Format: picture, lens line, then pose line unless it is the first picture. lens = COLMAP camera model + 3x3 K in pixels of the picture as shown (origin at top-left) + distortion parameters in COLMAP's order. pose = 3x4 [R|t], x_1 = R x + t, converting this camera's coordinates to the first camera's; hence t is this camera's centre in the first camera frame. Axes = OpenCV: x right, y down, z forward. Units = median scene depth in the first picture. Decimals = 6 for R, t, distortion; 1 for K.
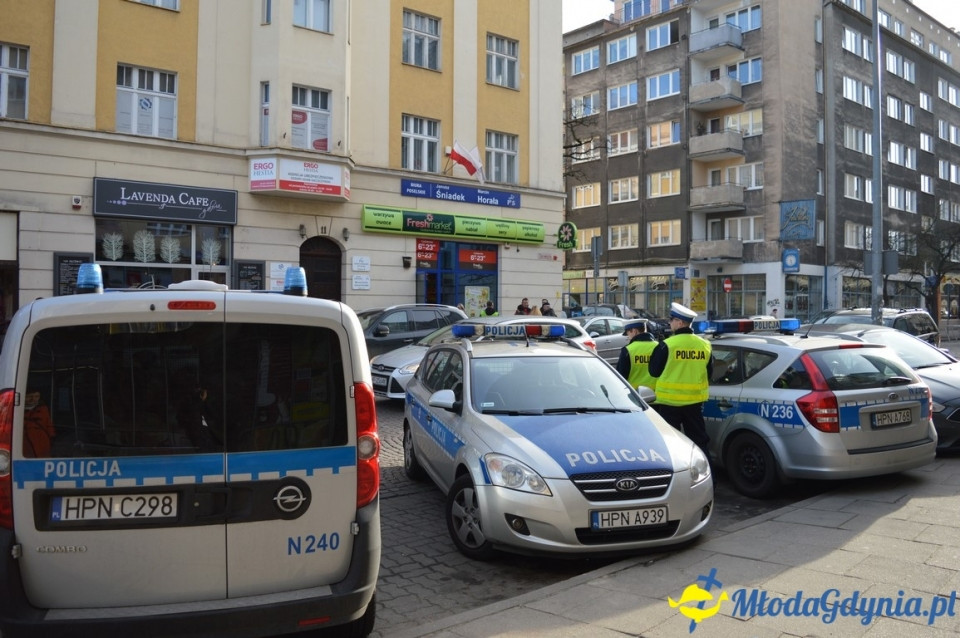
lens RADIAL K [[759.7, 0, 473.9], [0, 759.7, 314.2], [0, 0, 1]] dist [-0.097229, 0.030189]
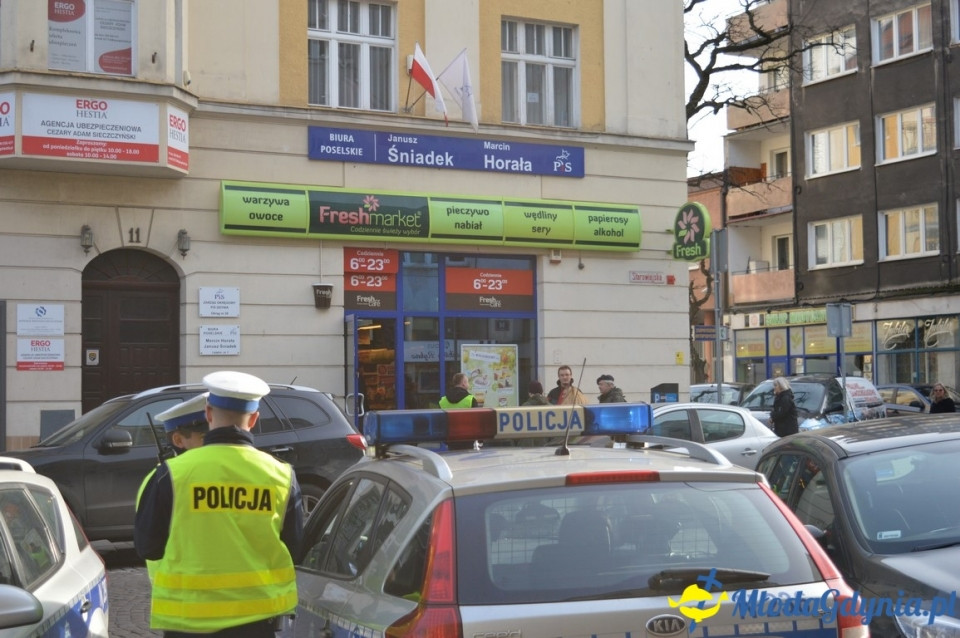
lens RADIAL K [[1497.1, 0, 480.0], [0, 1497.1, 319.0], [0, 0, 1]] dist [-0.021029, 0.070167]
pose [[0.986050, -0.025075, -0.164547, 0.168996], [0.015715, 0.998196, -0.057944, 0.002451], [0.165703, 0.054550, 0.984666, 0.079012]]
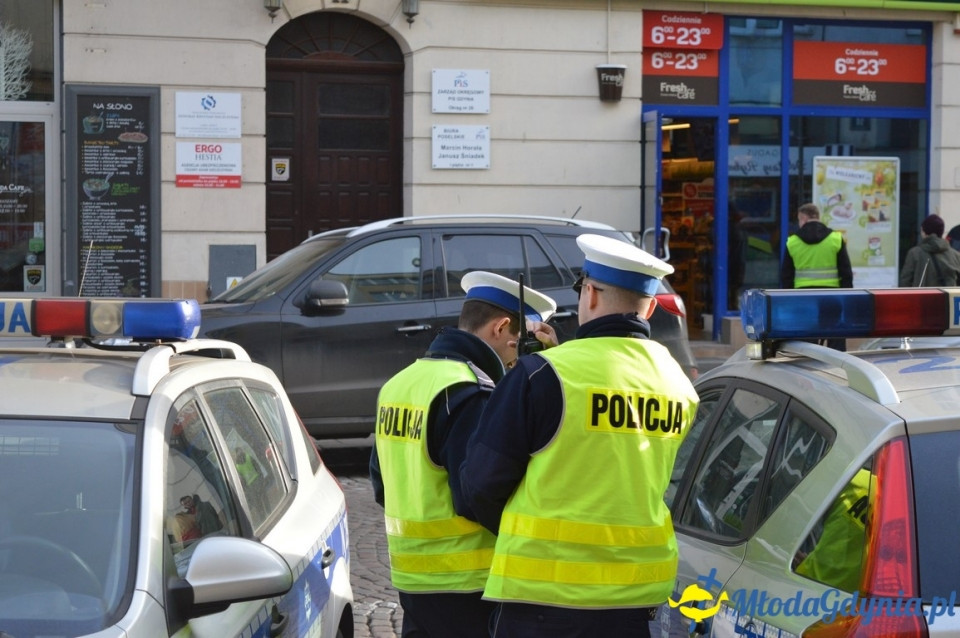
lens RADIAL K [[2182.9, 0, 479.1], [0, 2182.9, 318.2], [0, 0, 1]] dist [0.060047, 0.129132]
pose [[0.949687, 0.015355, -0.312825, 0.156415], [-0.003694, 0.999277, 0.037834, -0.003063], [0.313180, -0.034775, 0.949057, 0.083511]]
